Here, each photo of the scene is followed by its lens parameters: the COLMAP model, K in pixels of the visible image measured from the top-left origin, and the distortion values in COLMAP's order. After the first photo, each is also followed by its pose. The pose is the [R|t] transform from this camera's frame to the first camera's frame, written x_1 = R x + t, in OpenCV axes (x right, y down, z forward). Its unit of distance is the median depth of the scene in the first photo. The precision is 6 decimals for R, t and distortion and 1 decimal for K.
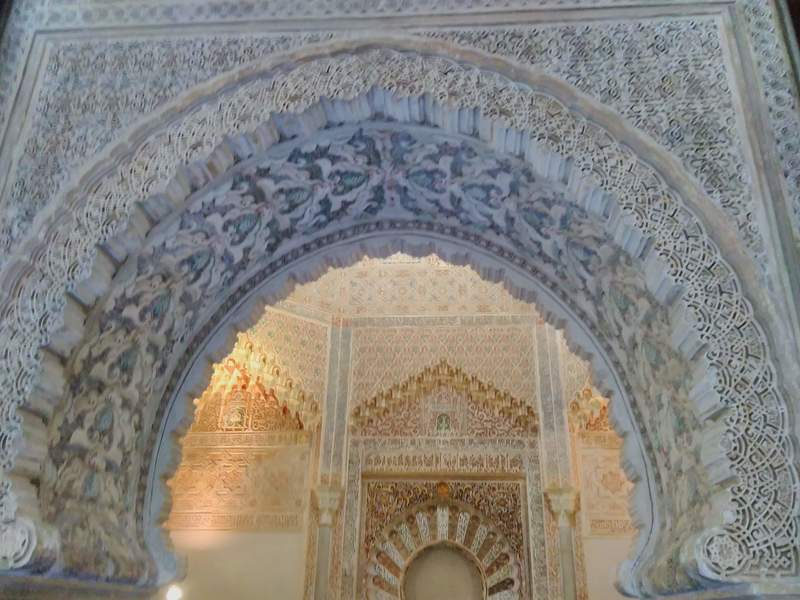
lens RADIAL K [[728.9, 0, 400.0], [0, 728.9, 300.0], [0, 0, 1]] dist [0.121189, -0.233709]
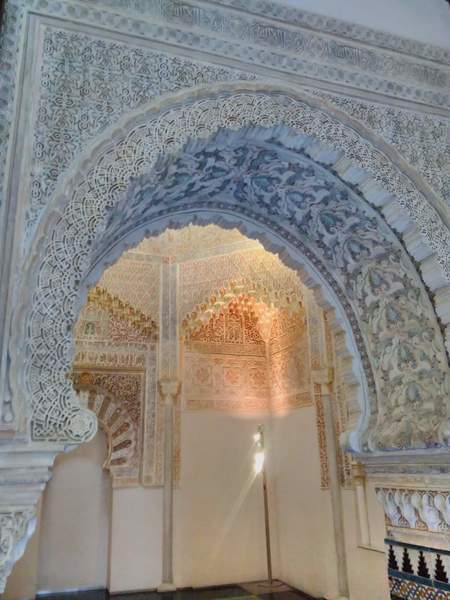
lens RADIAL K [[546.6, 0, 225.0], [0, 546.6, 300.0], [0, 0, 1]] dist [0.121189, -0.233709]
pose [[0.915382, 0.085636, 0.393373, -0.480851], [-0.130236, 0.987564, 0.088072, -0.019104], [-0.380939, -0.131851, 0.915151, -0.010359]]
